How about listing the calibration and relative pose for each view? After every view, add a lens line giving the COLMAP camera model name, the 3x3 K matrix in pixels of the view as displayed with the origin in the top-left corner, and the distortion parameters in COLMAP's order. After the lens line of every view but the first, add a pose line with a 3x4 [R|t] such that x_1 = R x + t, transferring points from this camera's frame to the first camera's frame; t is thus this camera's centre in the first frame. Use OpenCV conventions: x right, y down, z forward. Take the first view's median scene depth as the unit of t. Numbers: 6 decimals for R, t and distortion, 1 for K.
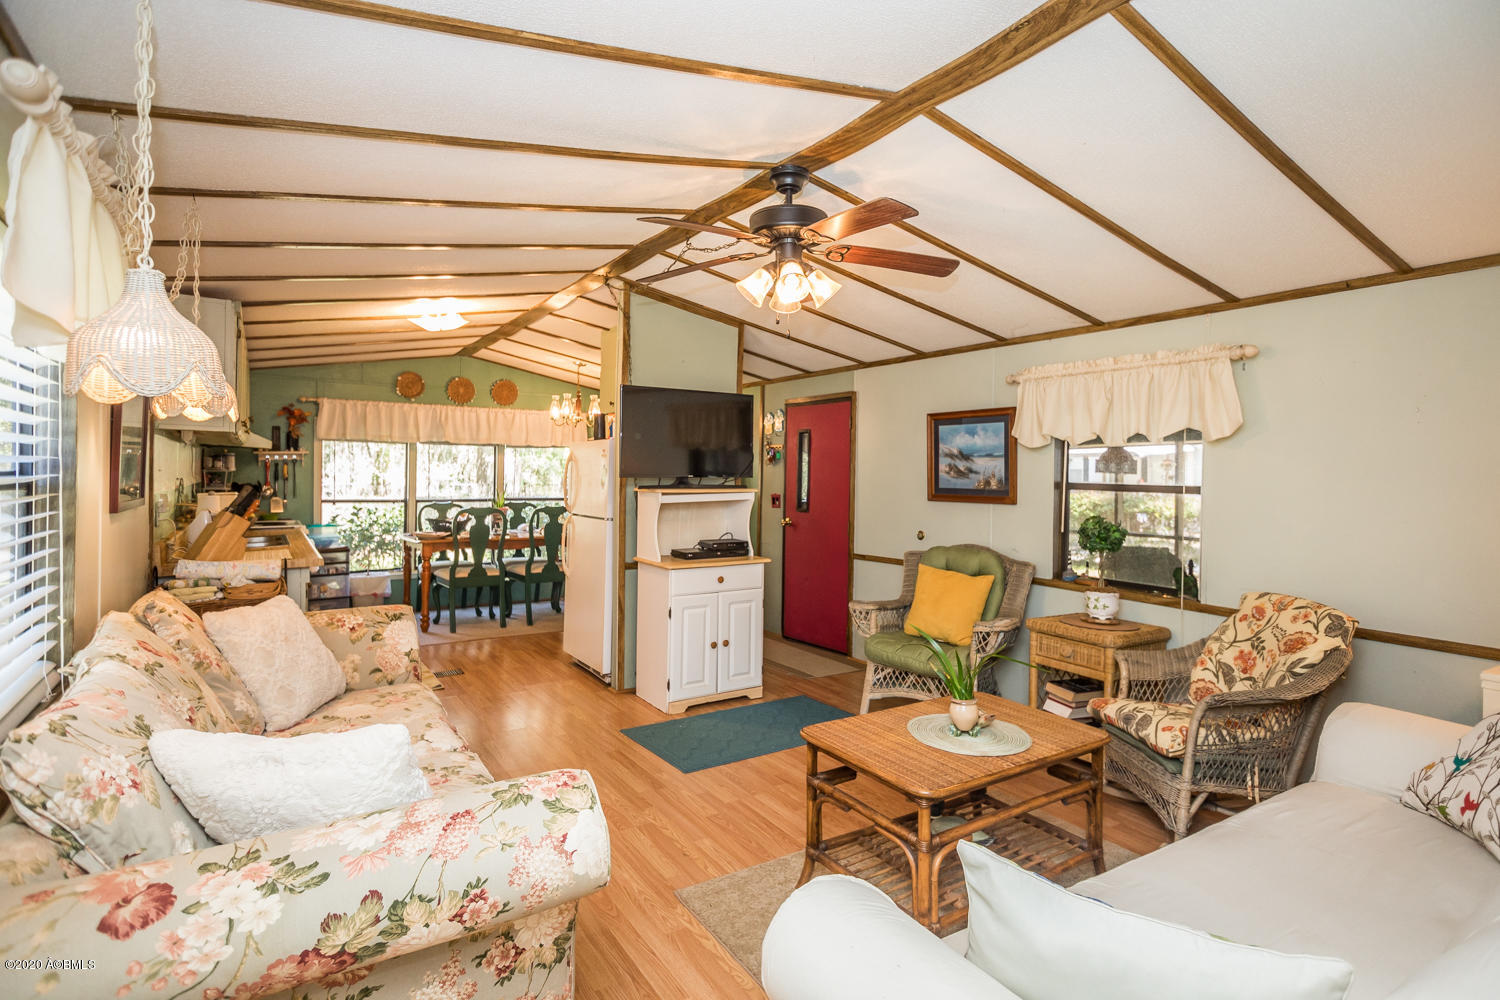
lens RADIAL K [[772.2, 0, 759.6], [0, 772.2, 472.3], [0, 0, 1]] dist [-0.001185, -0.000017]
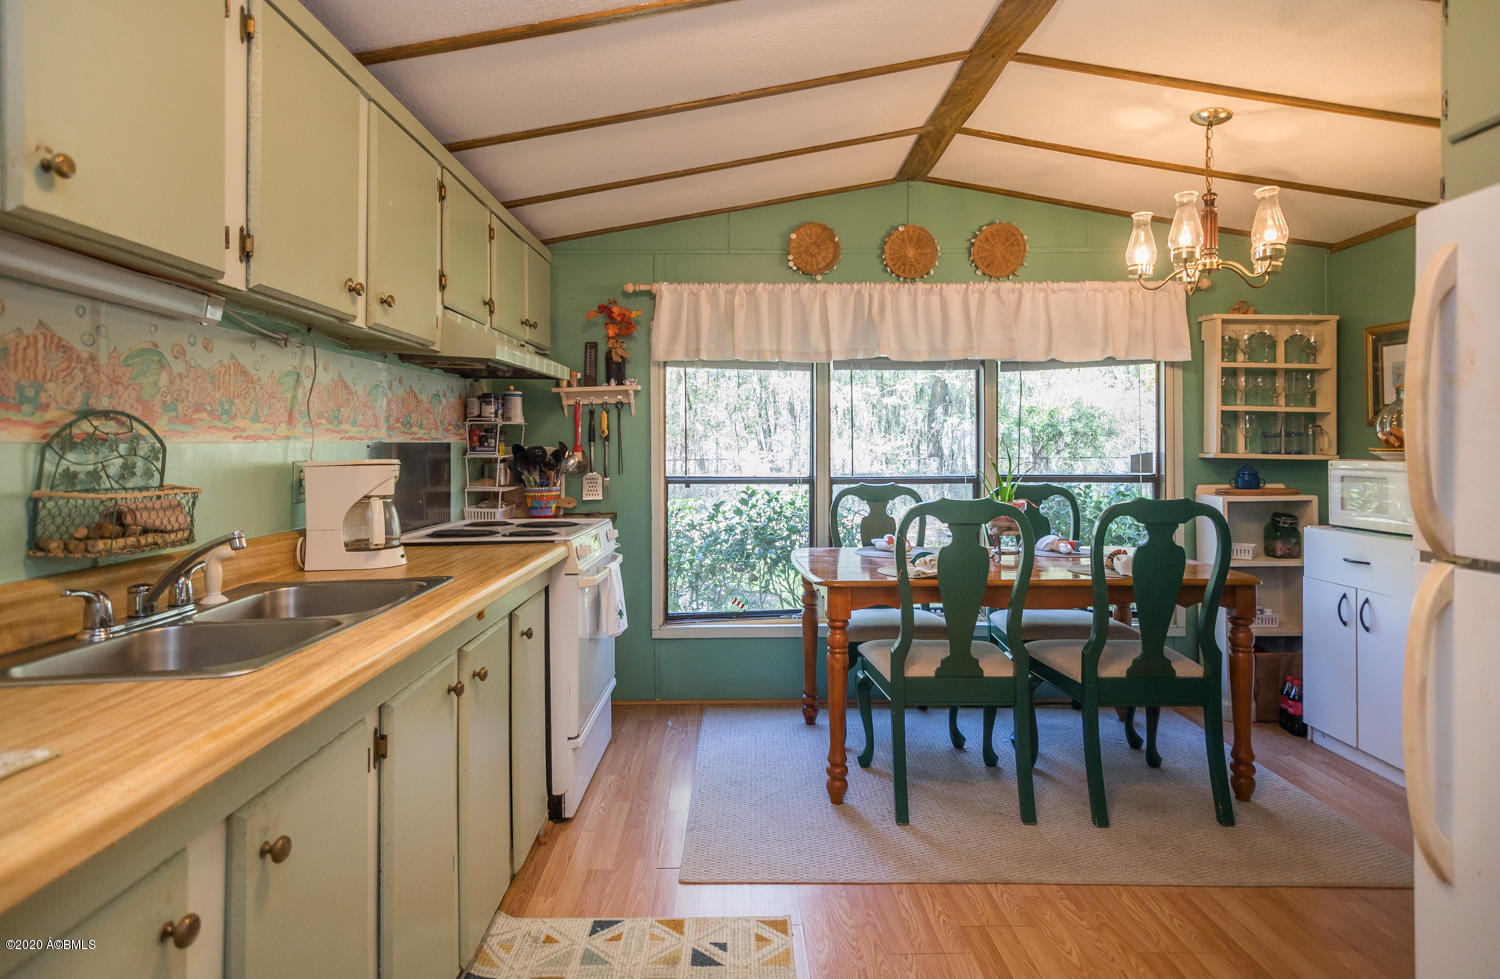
lens RADIAL K [[780.0, 0, 761.3], [0, 780.0, 445.7], [0, 0, 1]] dist [-0.002584, -0.000042]
pose [[0.853064, -0.015917, -0.521564, -0.221361], [0.011439, 0.999865, -0.011804, 0.020426], [0.521681, 0.004104, 0.853131, 0.555892]]
